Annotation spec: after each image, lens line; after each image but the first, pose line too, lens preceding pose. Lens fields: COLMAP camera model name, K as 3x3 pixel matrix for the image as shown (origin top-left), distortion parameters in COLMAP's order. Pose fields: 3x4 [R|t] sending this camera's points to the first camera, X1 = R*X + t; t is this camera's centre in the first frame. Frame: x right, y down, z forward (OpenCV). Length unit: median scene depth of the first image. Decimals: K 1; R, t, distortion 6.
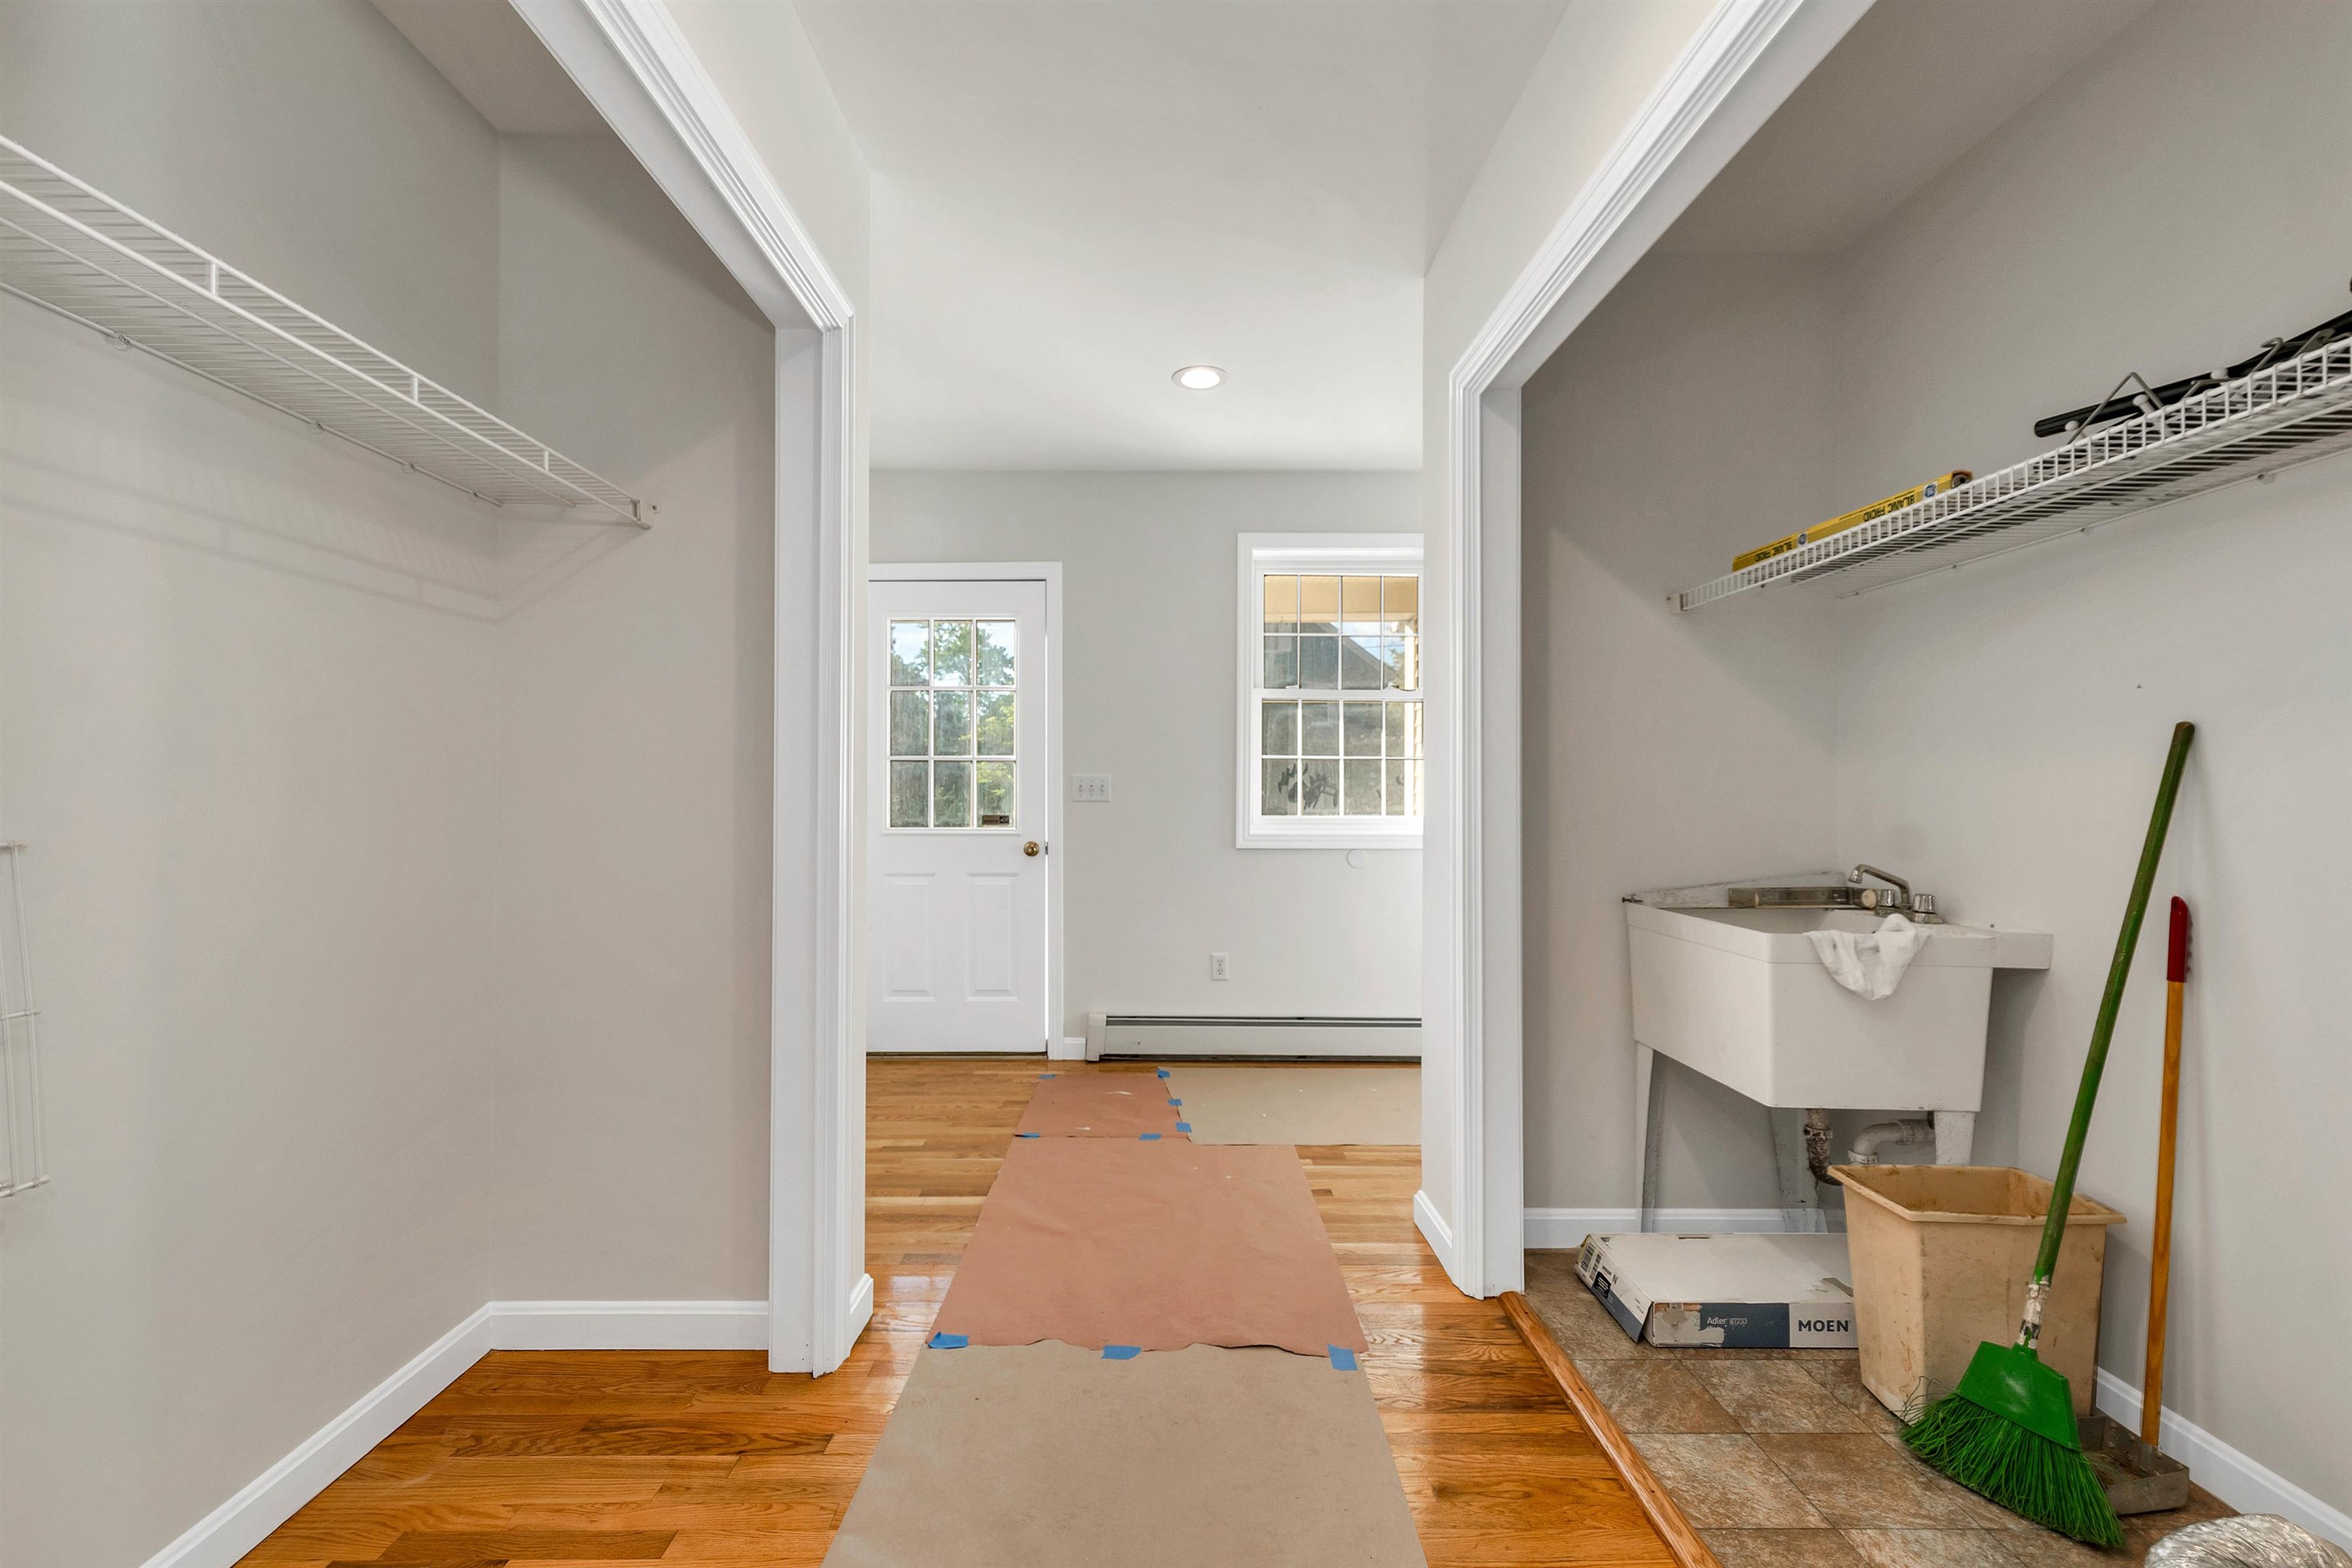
lens RADIAL K [[1013.9, 0, 1176.0], [0, 1013.9, 784.0], [0, 0, 1]] dist [0.017531, -0.000109]
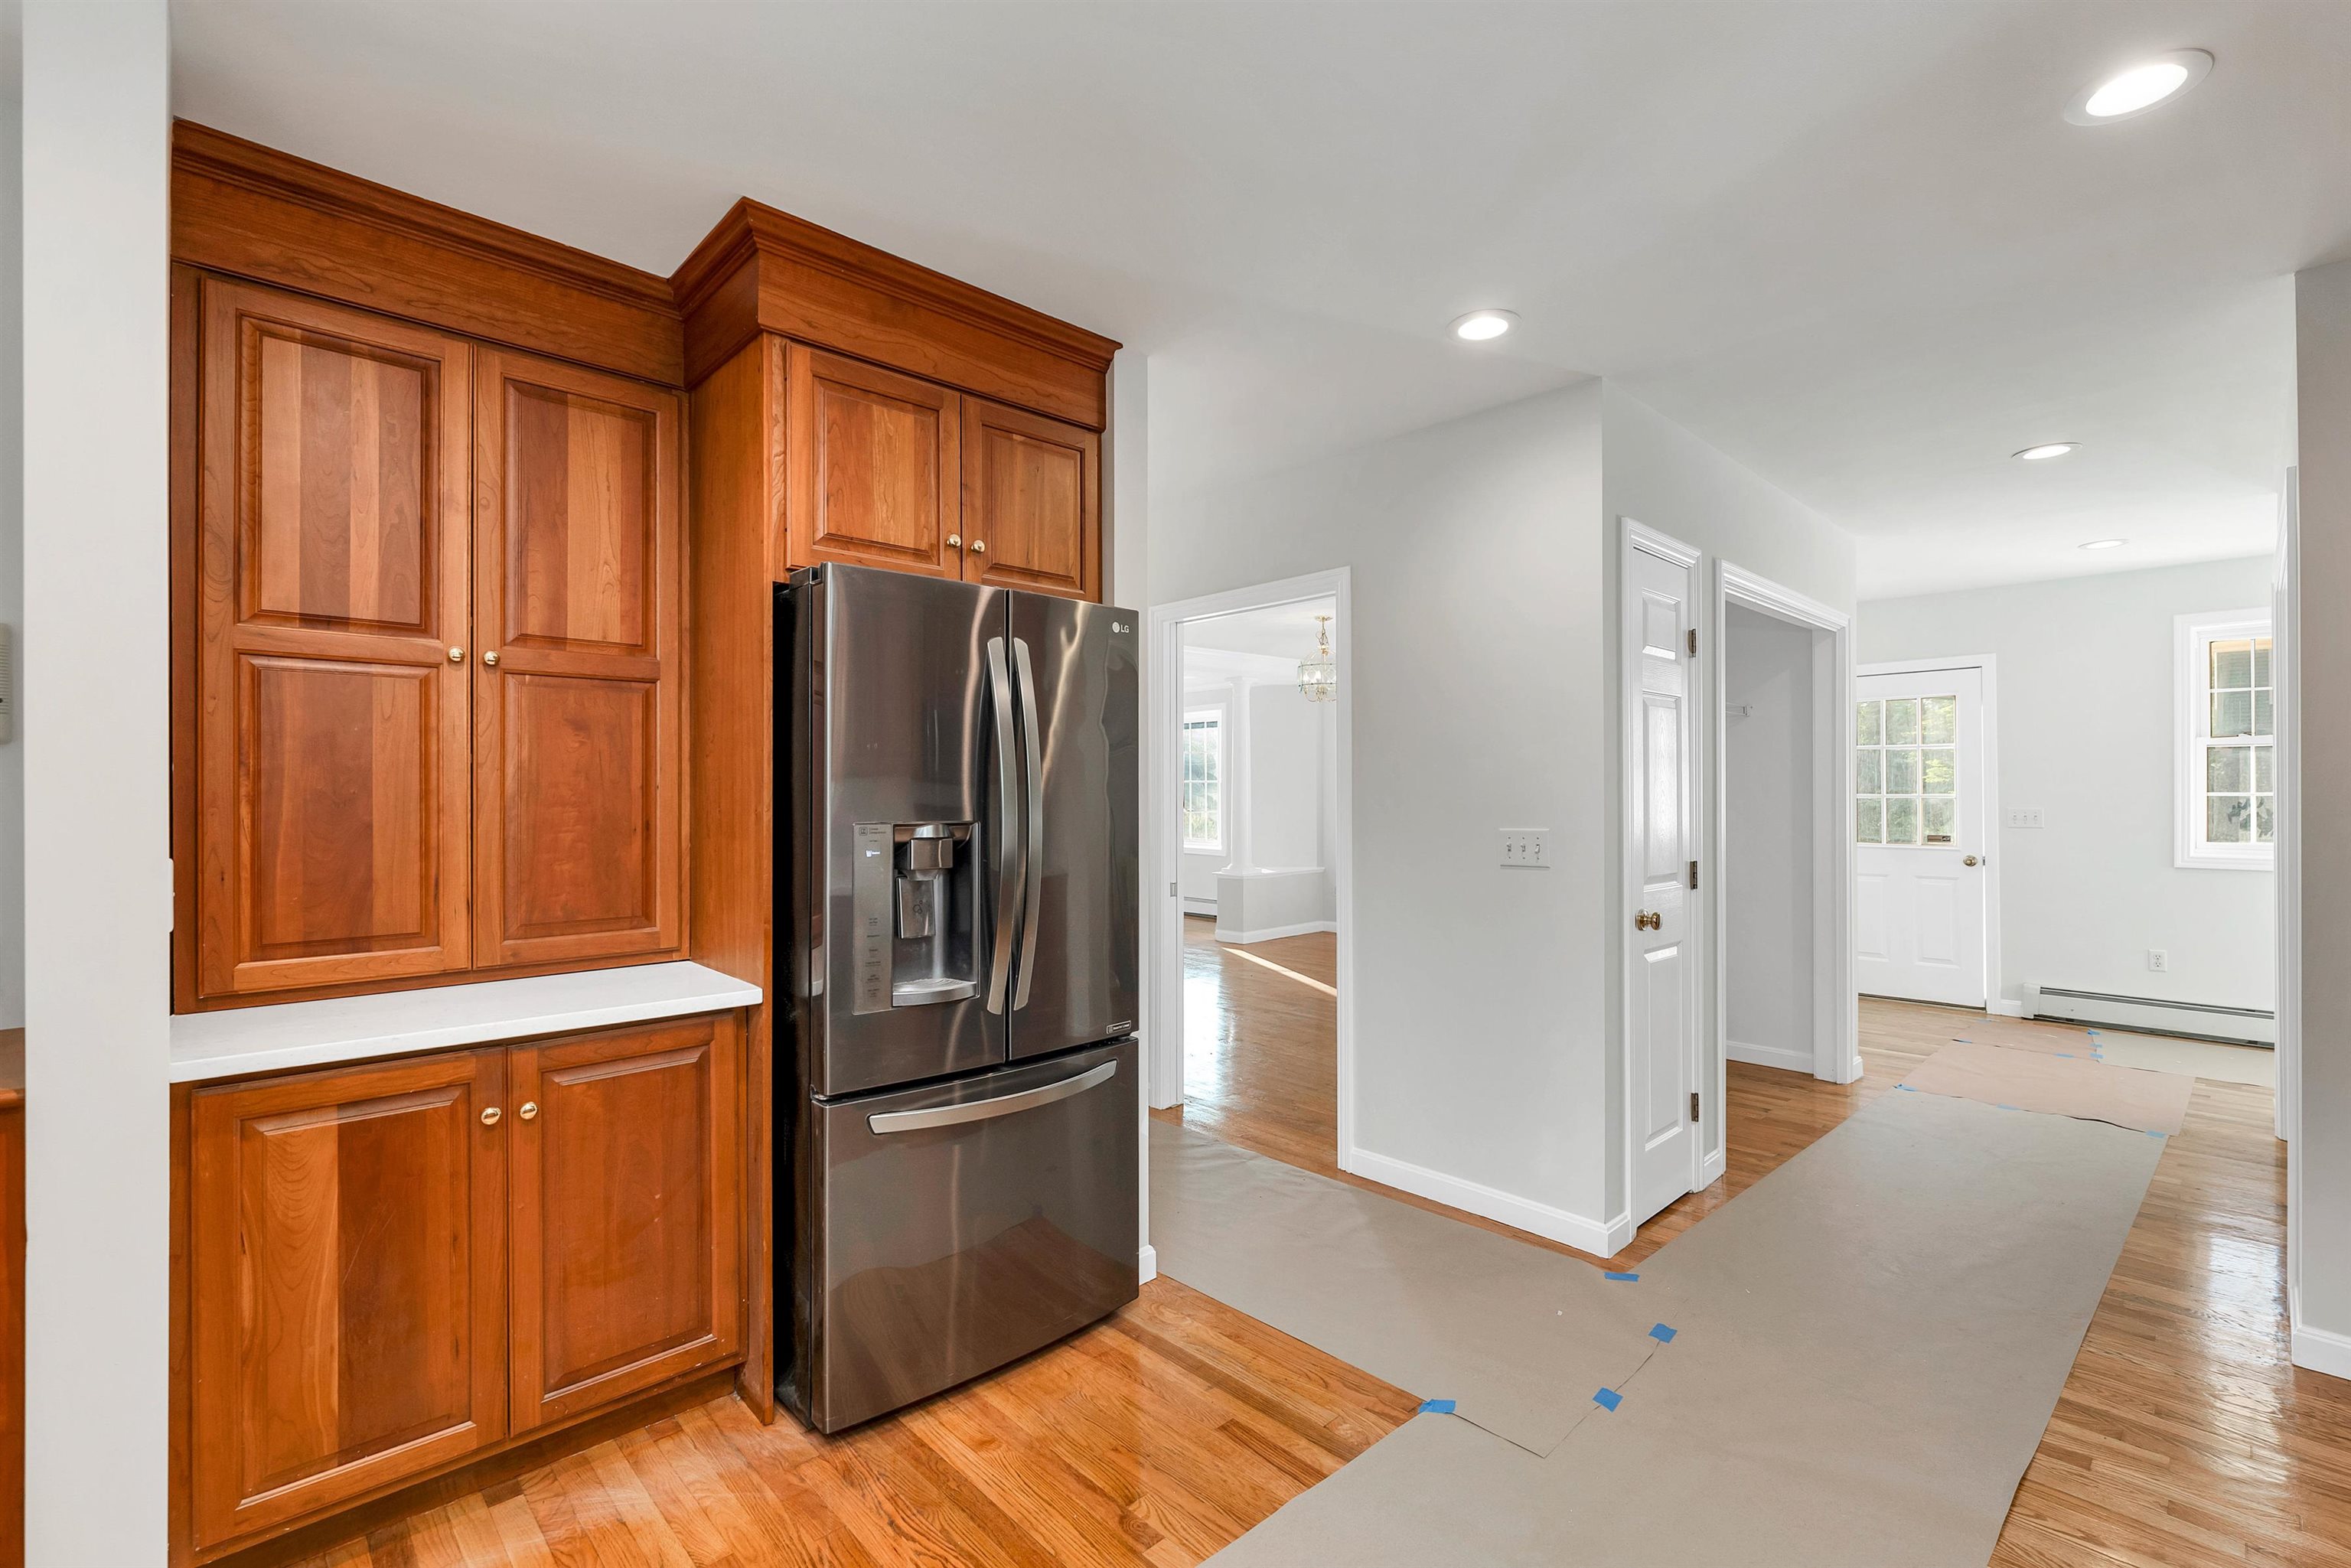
lens RADIAL K [[1032.2, 0, 1169.5], [0, 1032.2, 792.3], [0, 0, 1]] dist [0.001512, 0.000040]
pose [[0.676756, -0.005391, -0.736188, 0.156897], [0.014423, 0.999878, 0.005937, -0.053606], [0.736066, -0.014636, 0.676751, -0.759129]]
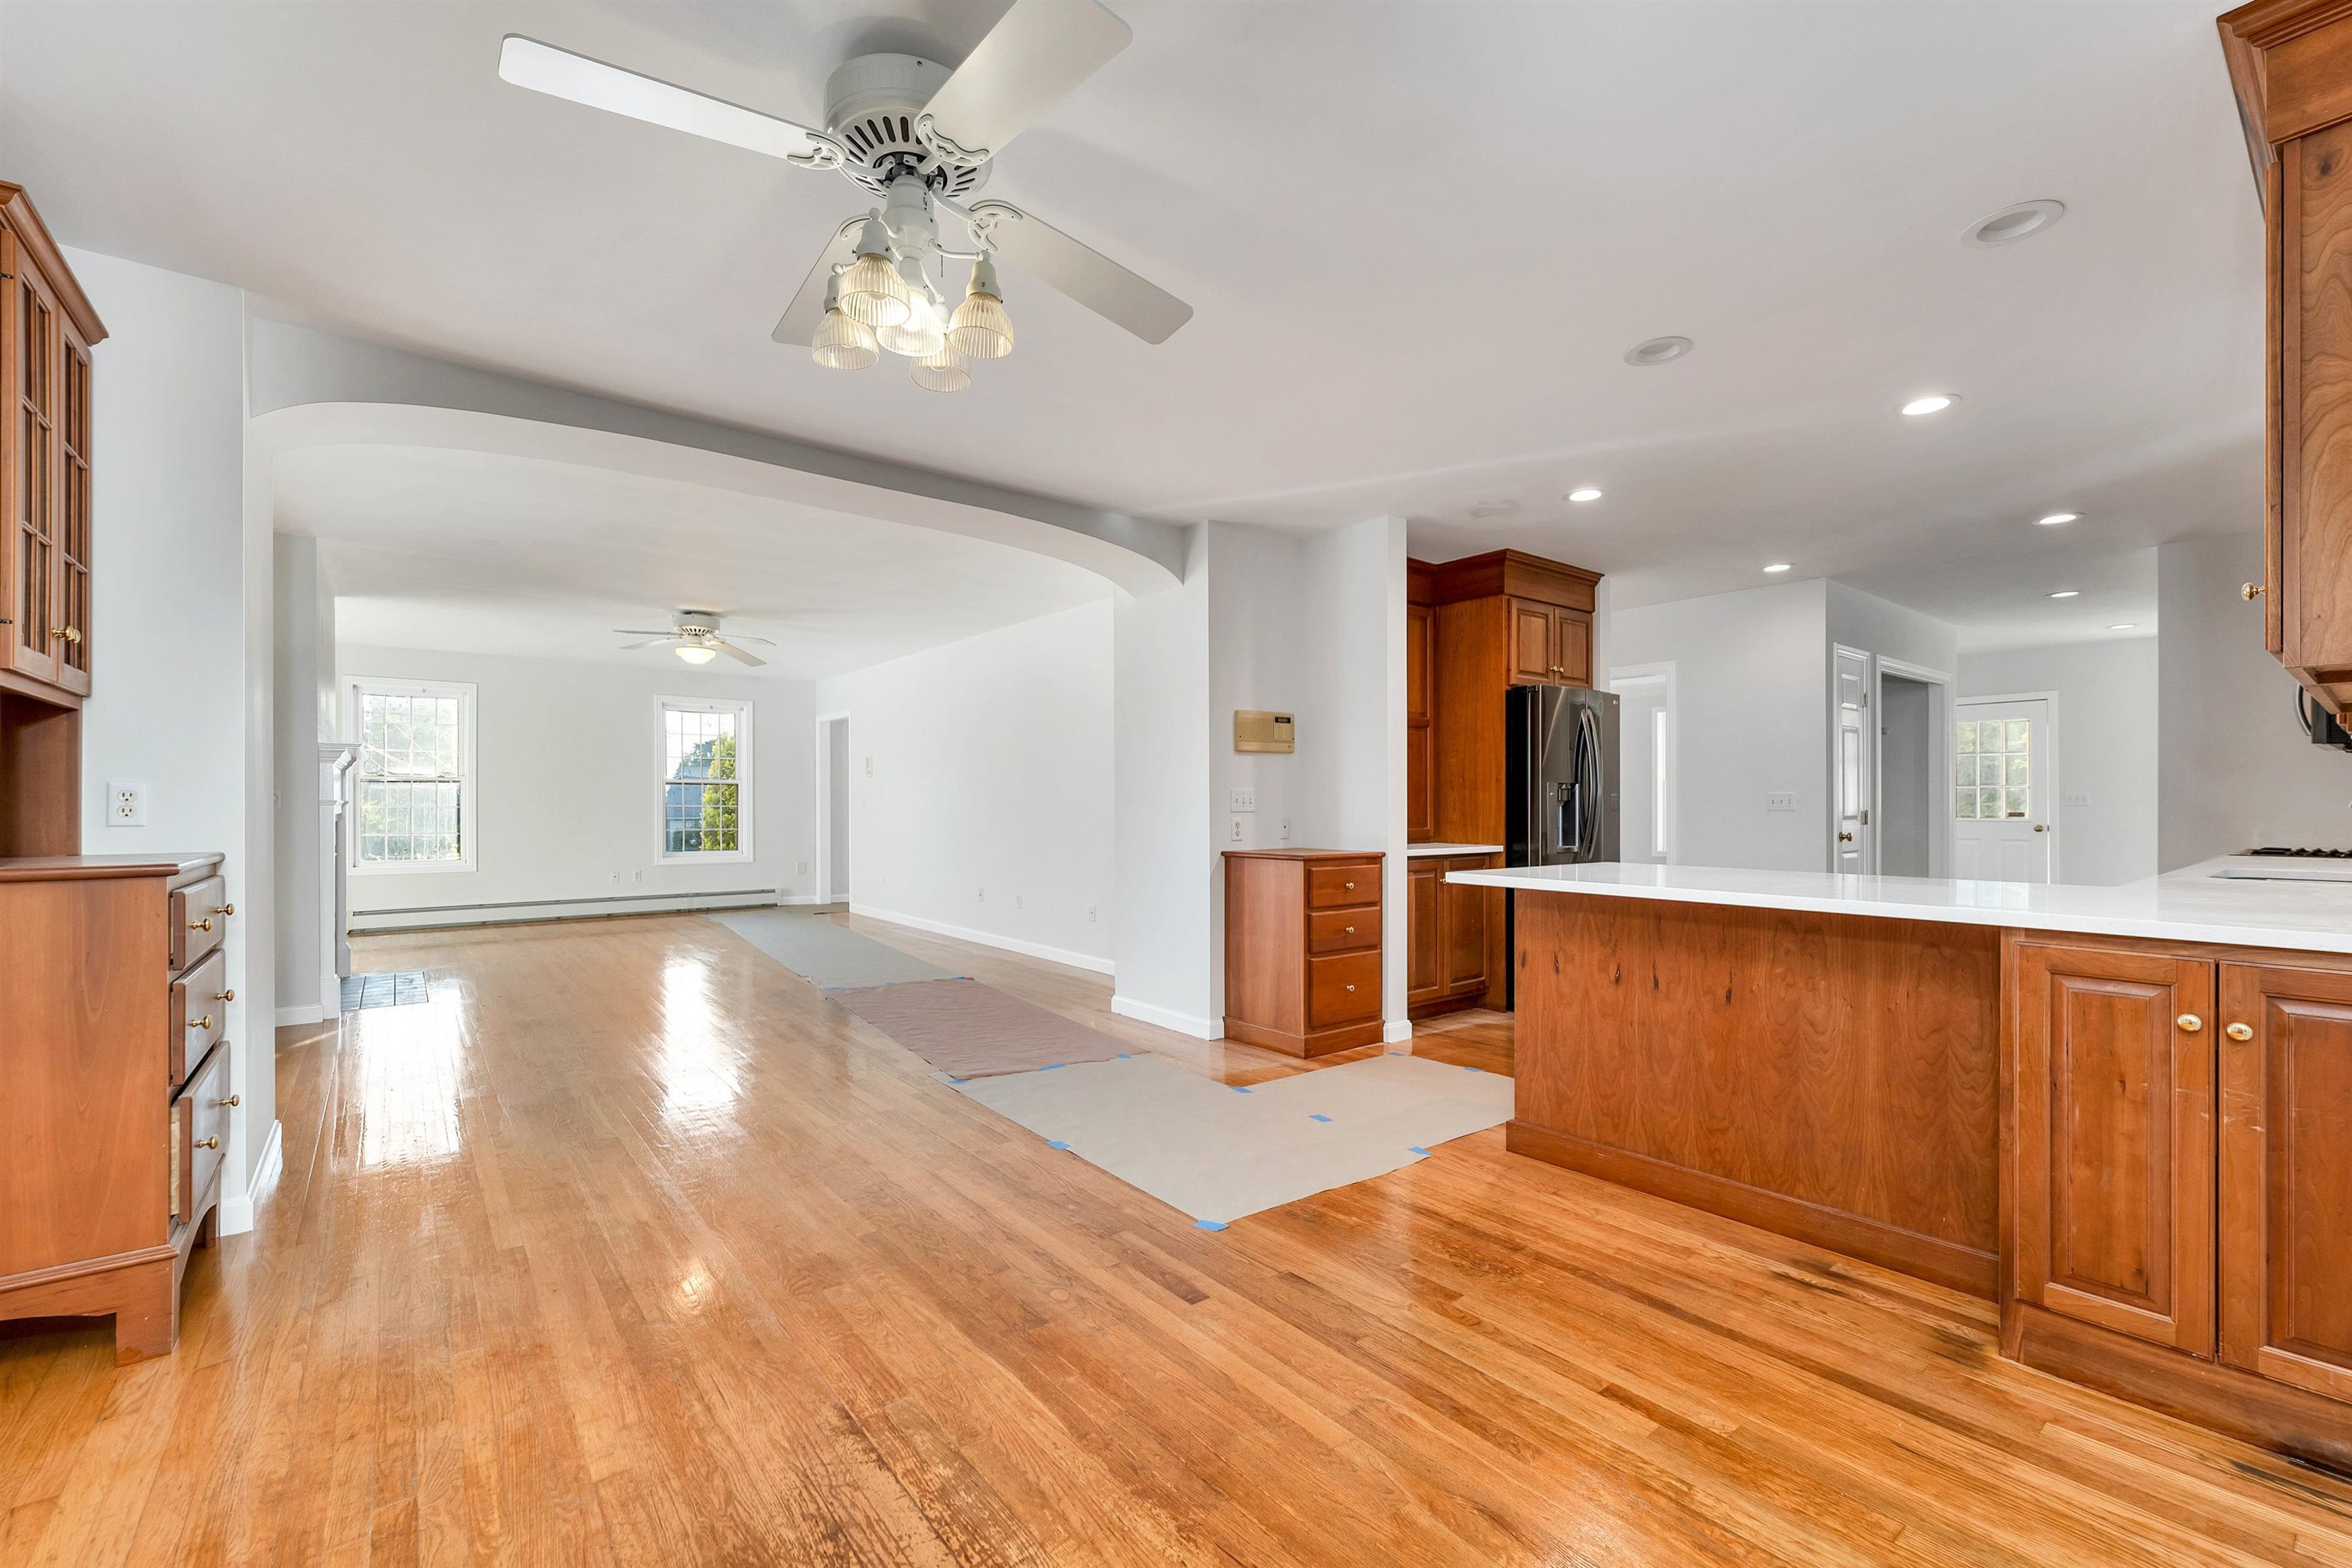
lens RADIAL K [[991.4, 0, 1168.4], [0, 991.4, 798.4], [0, 0, 1]] dist [0.016092, -0.000095]
pose [[0.612805, -0.006073, -0.790211, 0.398801], [0.013571, 0.999904, 0.002840, -0.026710], [0.790118, -0.012464, 0.612828, -1.705550]]
